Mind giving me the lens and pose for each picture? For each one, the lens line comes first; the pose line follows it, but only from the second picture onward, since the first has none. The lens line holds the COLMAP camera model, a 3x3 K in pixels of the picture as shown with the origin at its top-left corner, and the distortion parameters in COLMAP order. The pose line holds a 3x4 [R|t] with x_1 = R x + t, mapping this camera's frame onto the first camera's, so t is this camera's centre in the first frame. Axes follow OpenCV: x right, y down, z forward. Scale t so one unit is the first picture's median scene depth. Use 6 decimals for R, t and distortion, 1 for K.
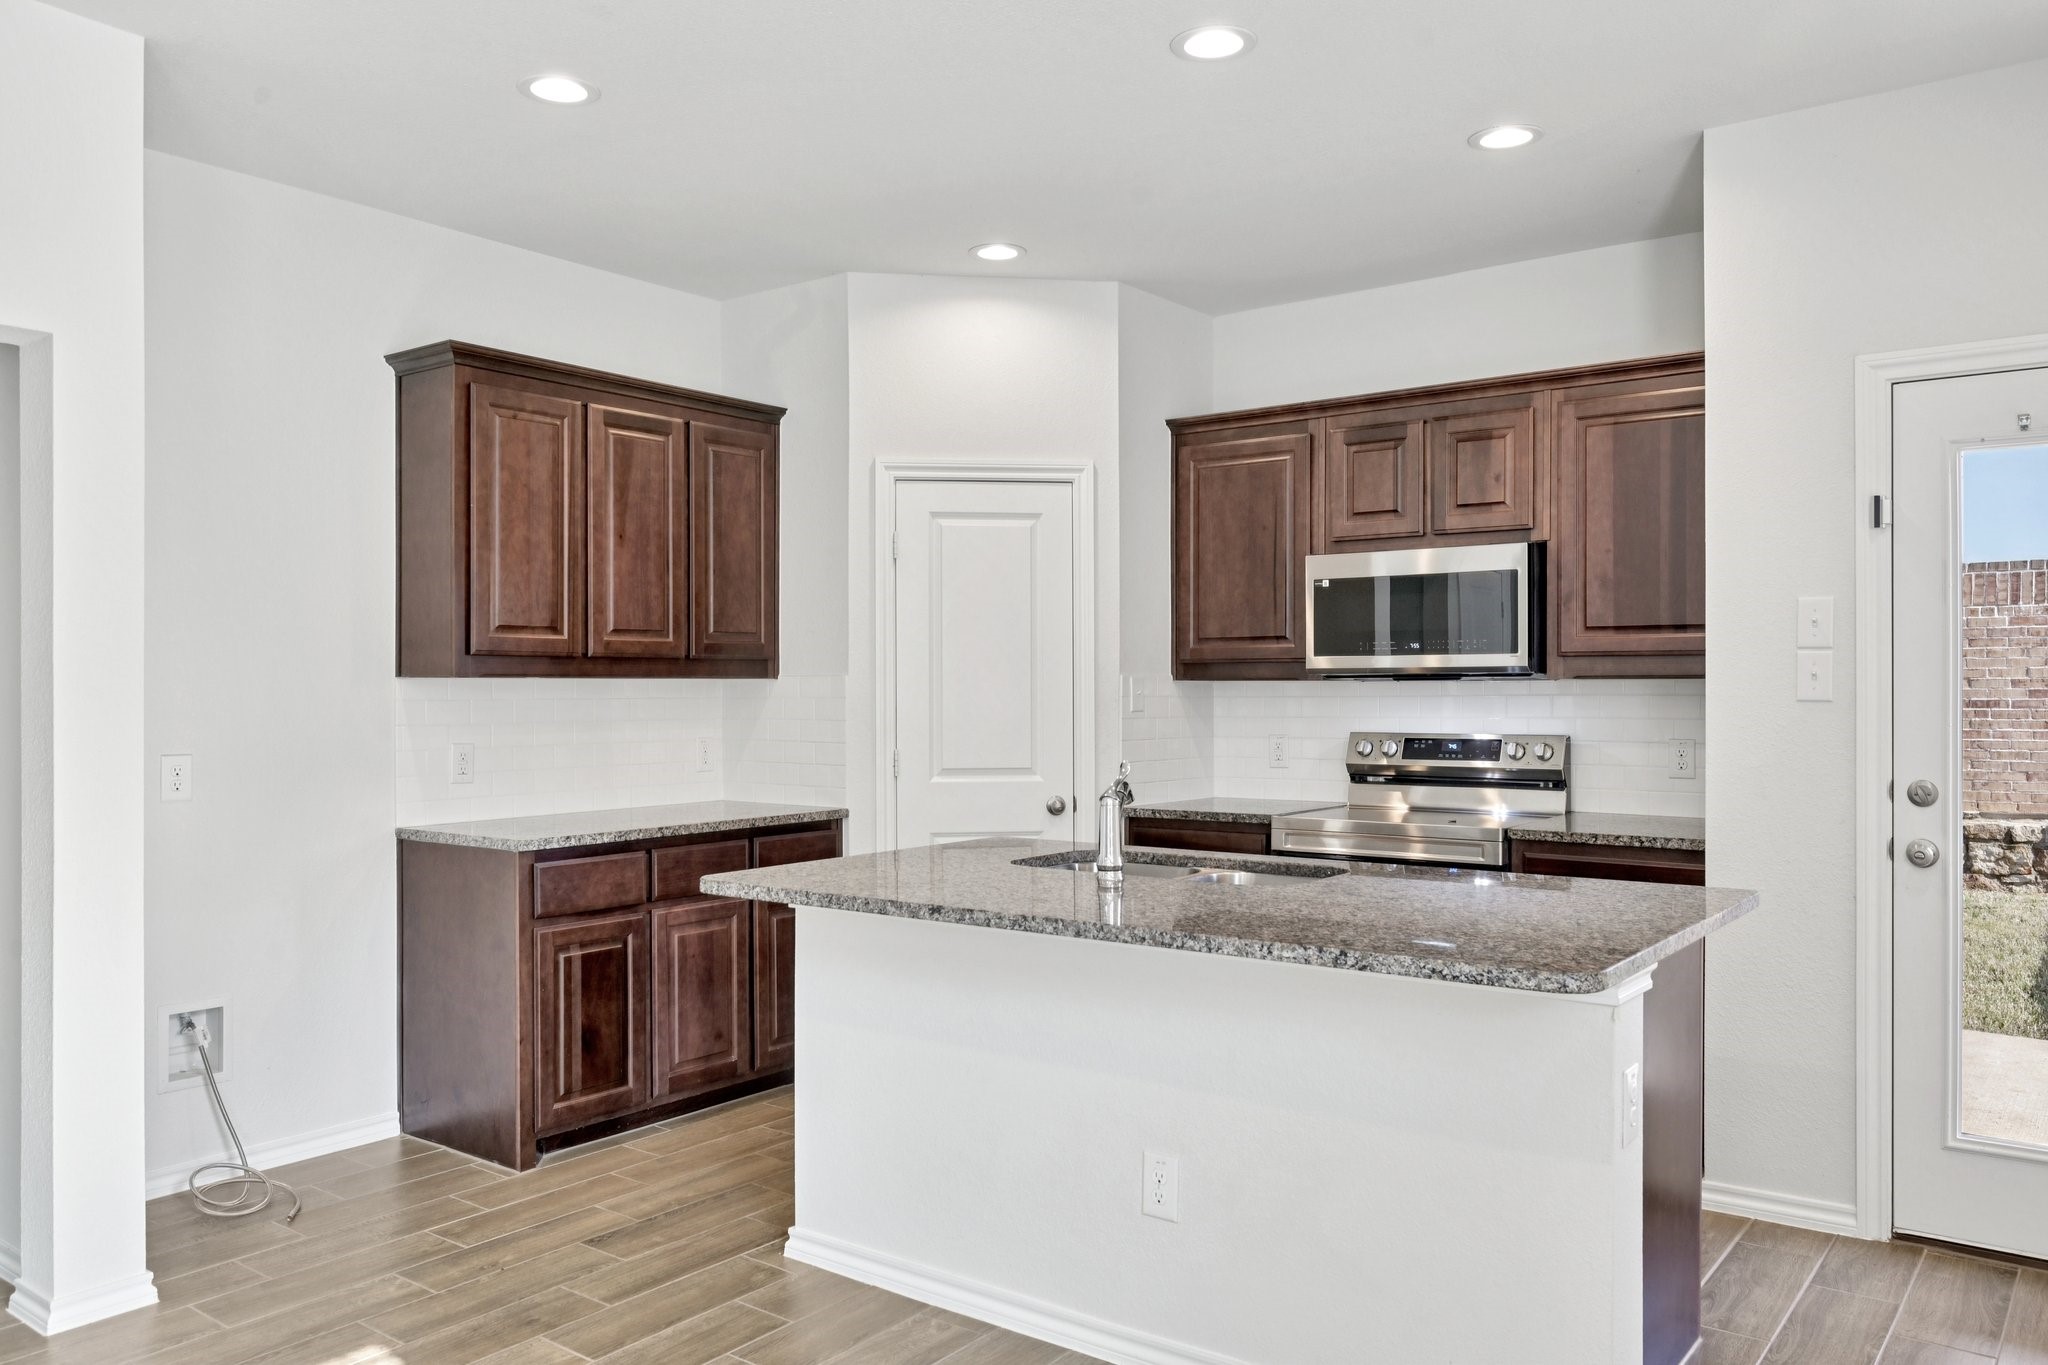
lens RADIAL K [[1503.0, 0, 1015.9], [0, 1503.0, 689.9], [0, 0, 1]] dist [0.004368, -0.009728]
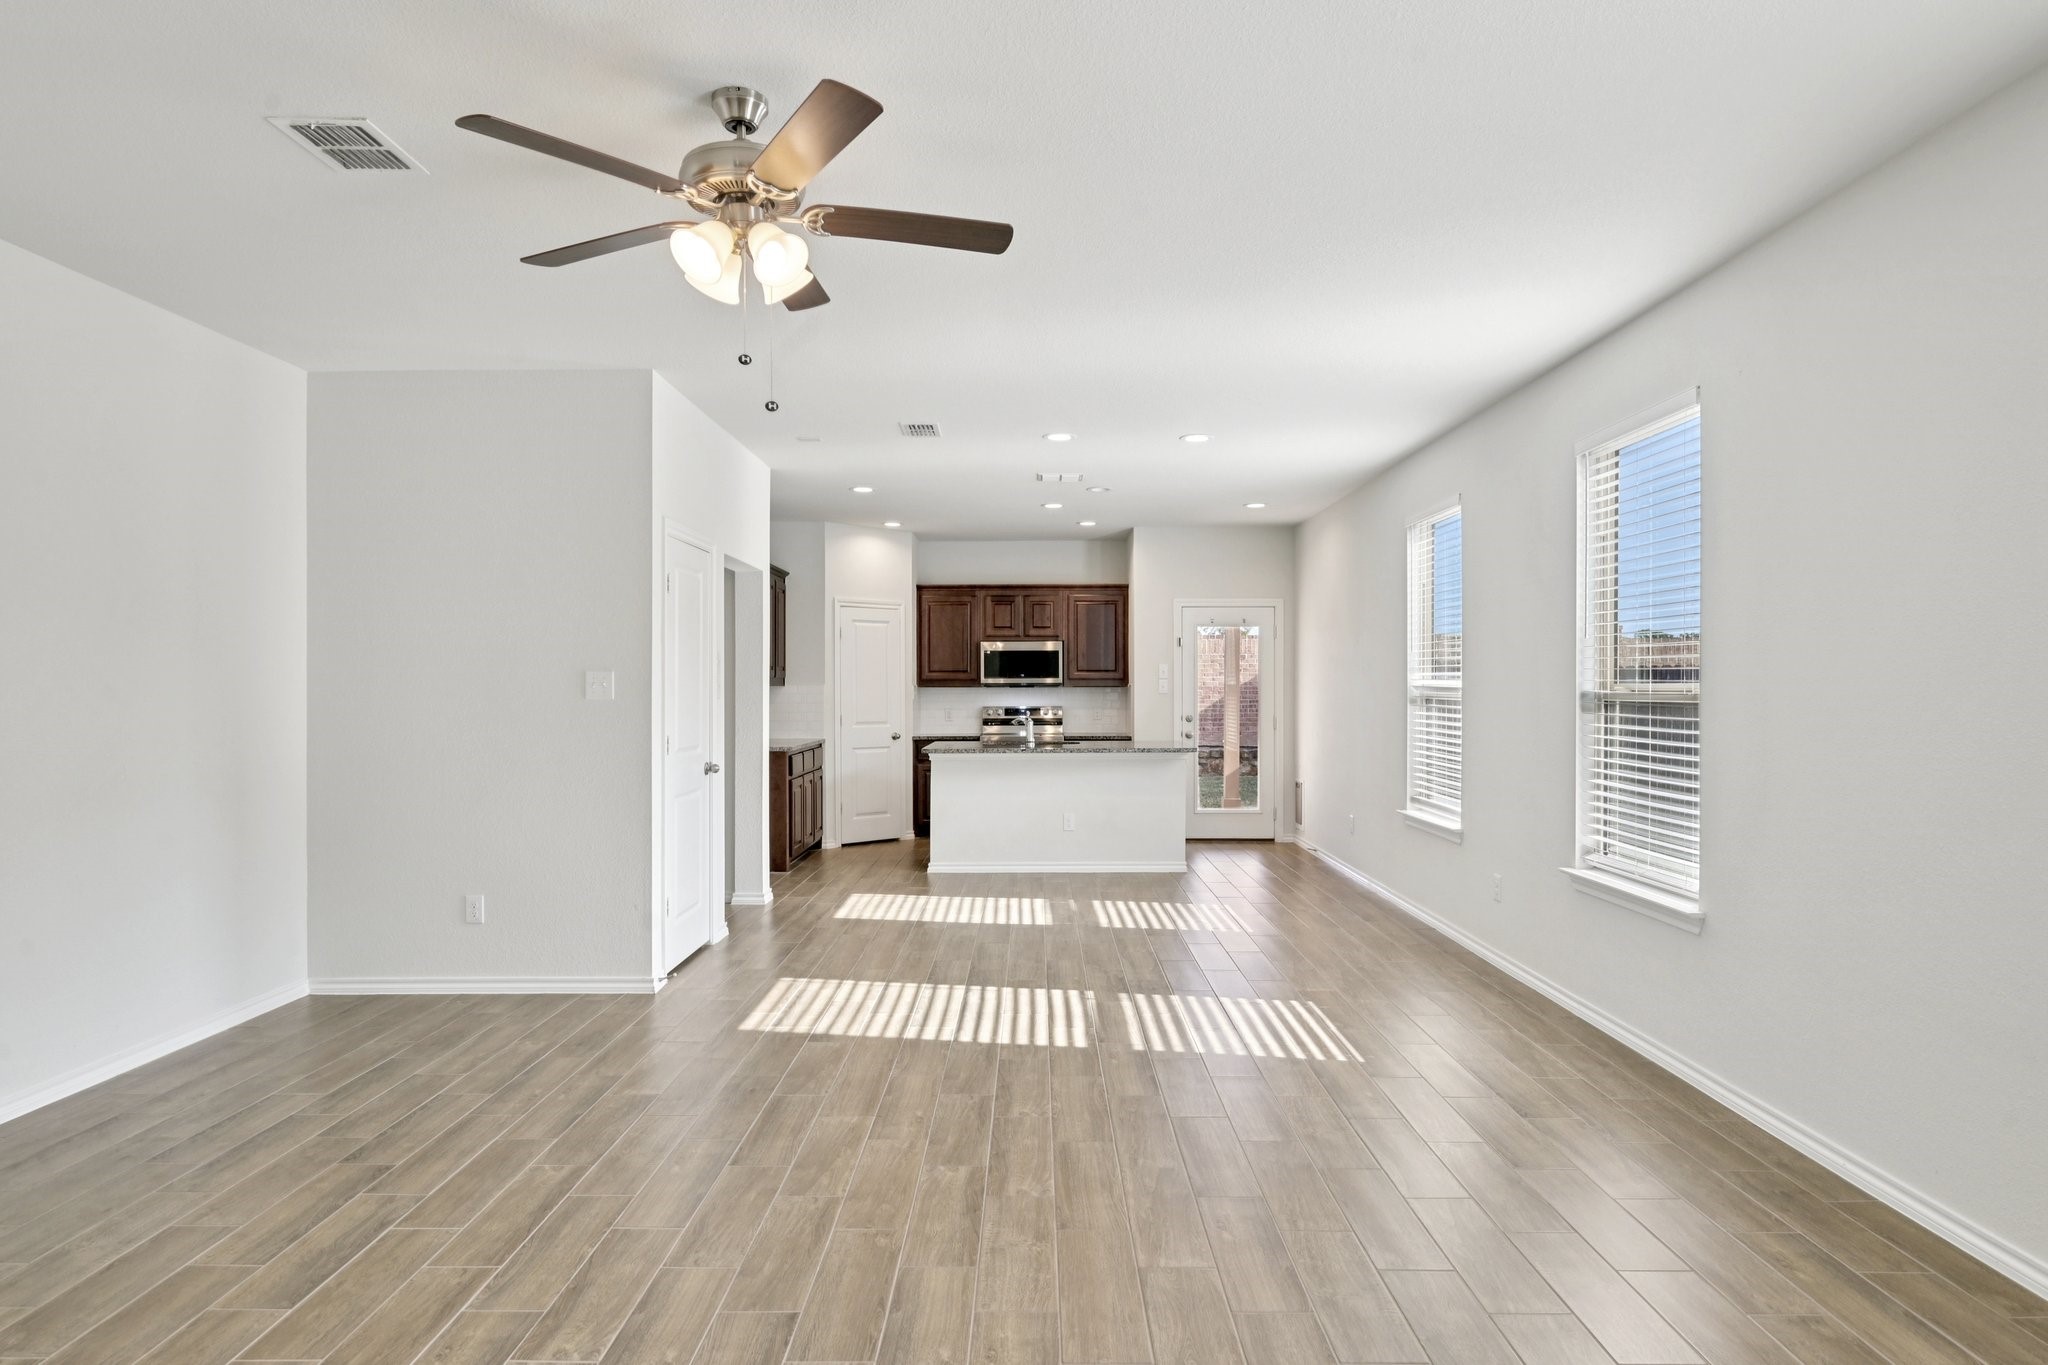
lens RADIAL K [[1109.9, 0, 1018.4], [0, 1109.9, 695.7], [0, 0, 1]] dist [-0.003200, 0.002367]
pose [[0.804868, -0.002124, 0.593450, -0.983757], [0.001244, 0.999997, 0.001891, 0.005206], [-0.593453, -0.000784, 0.804868, -0.688746]]
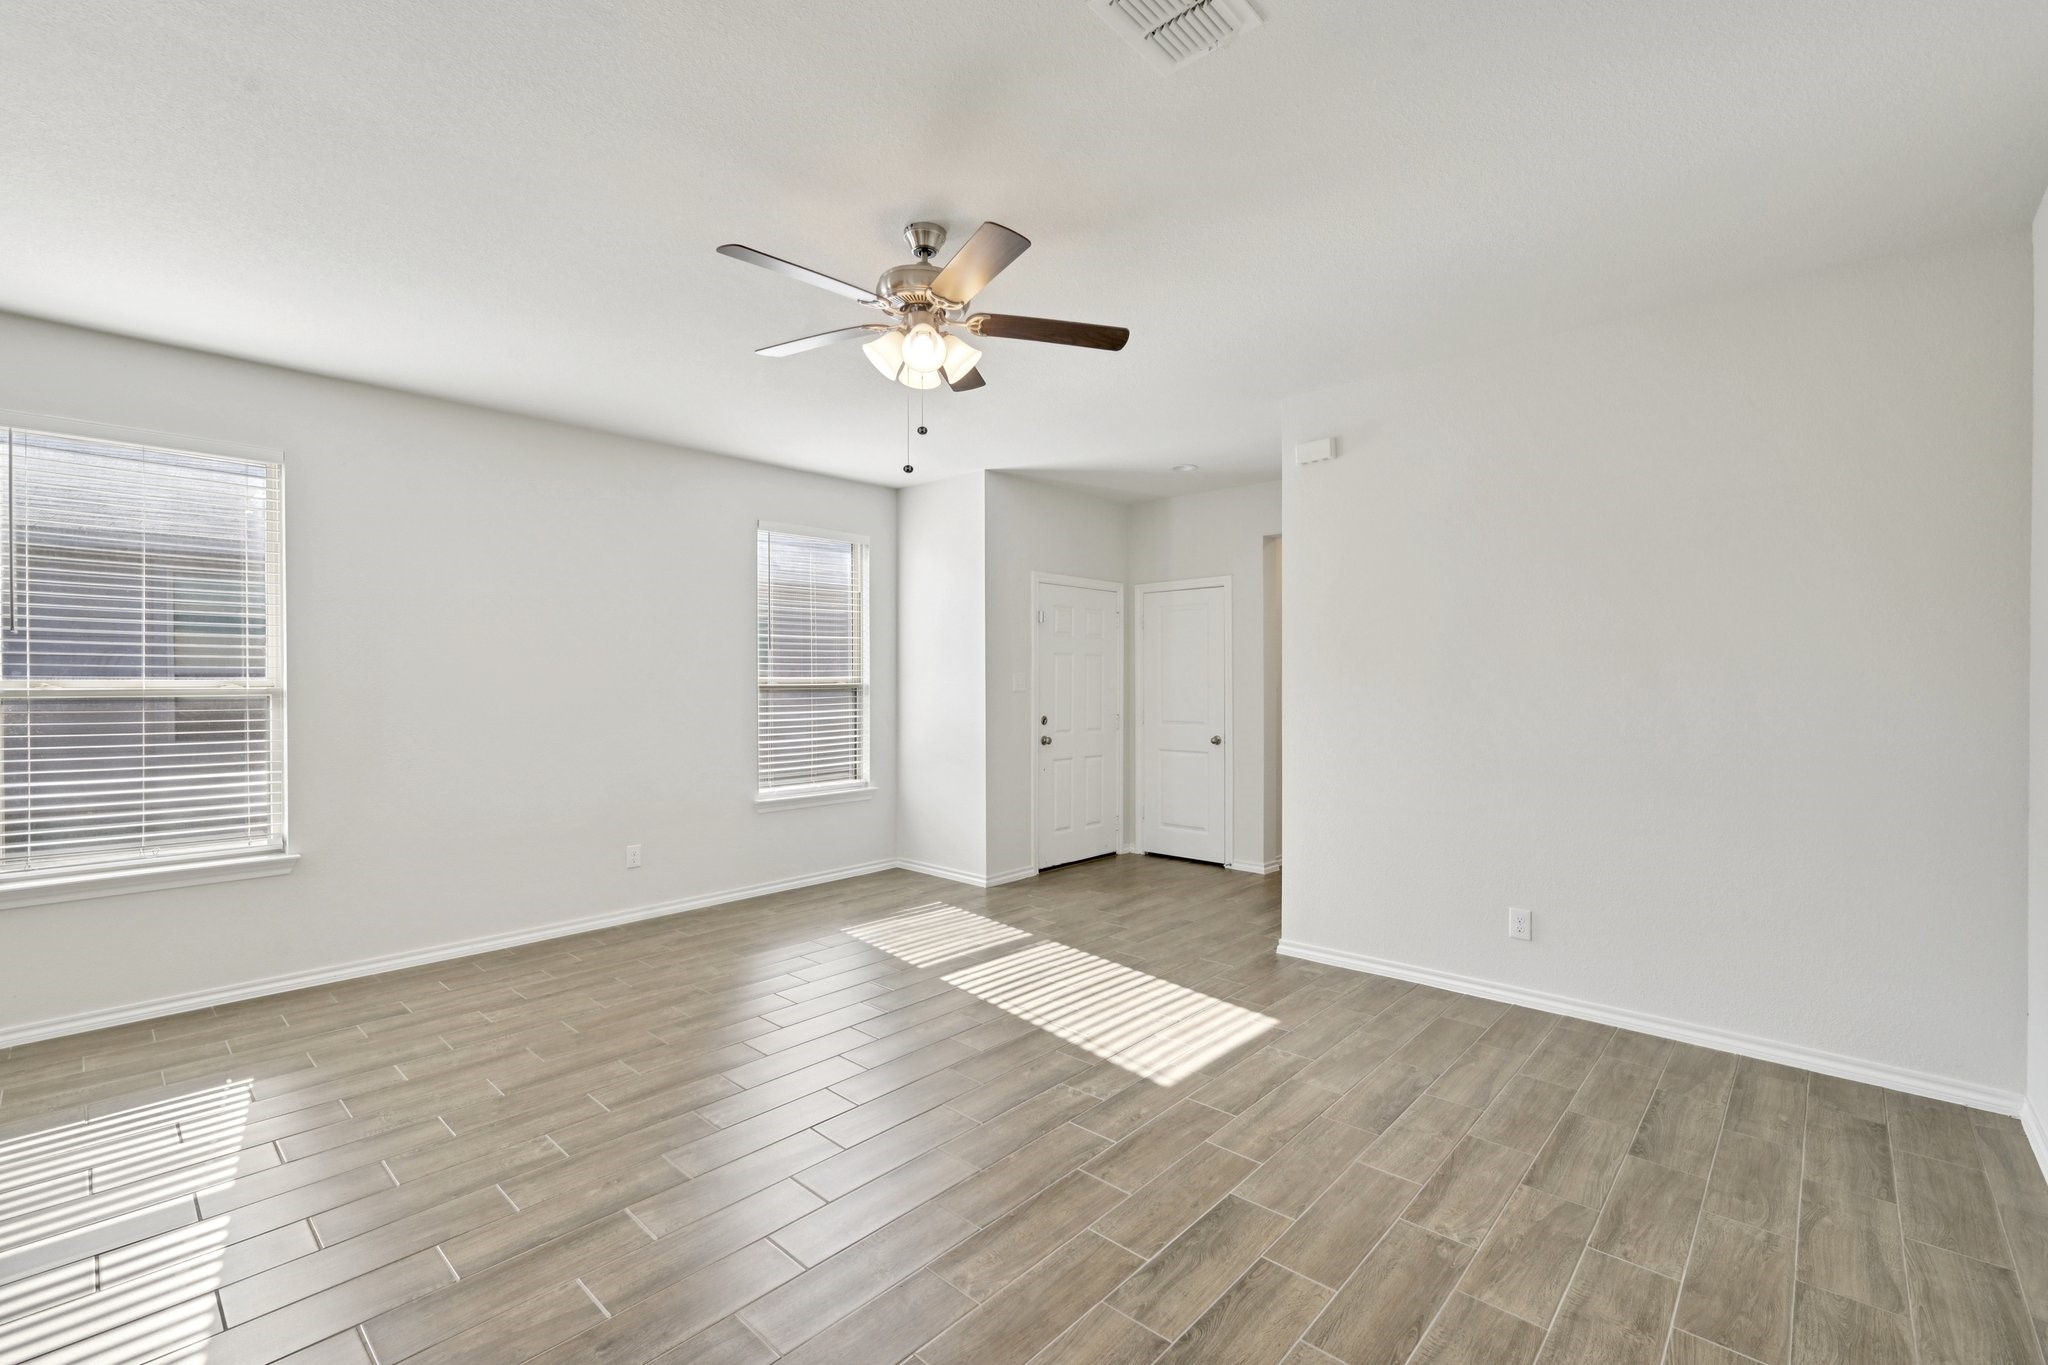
lens RADIAL K [[886.0, 0, 1035.7], [0, 886.0, 690.7], [0, 0, 1]] dist [0.000862, 0.000617]
pose [[-0.995858, 0.004727, 0.090795, -0.893737], [0.005915, 0.999900, 0.012815, 0.002342], [-0.090725, 0.013299, -0.995787, 0.361188]]
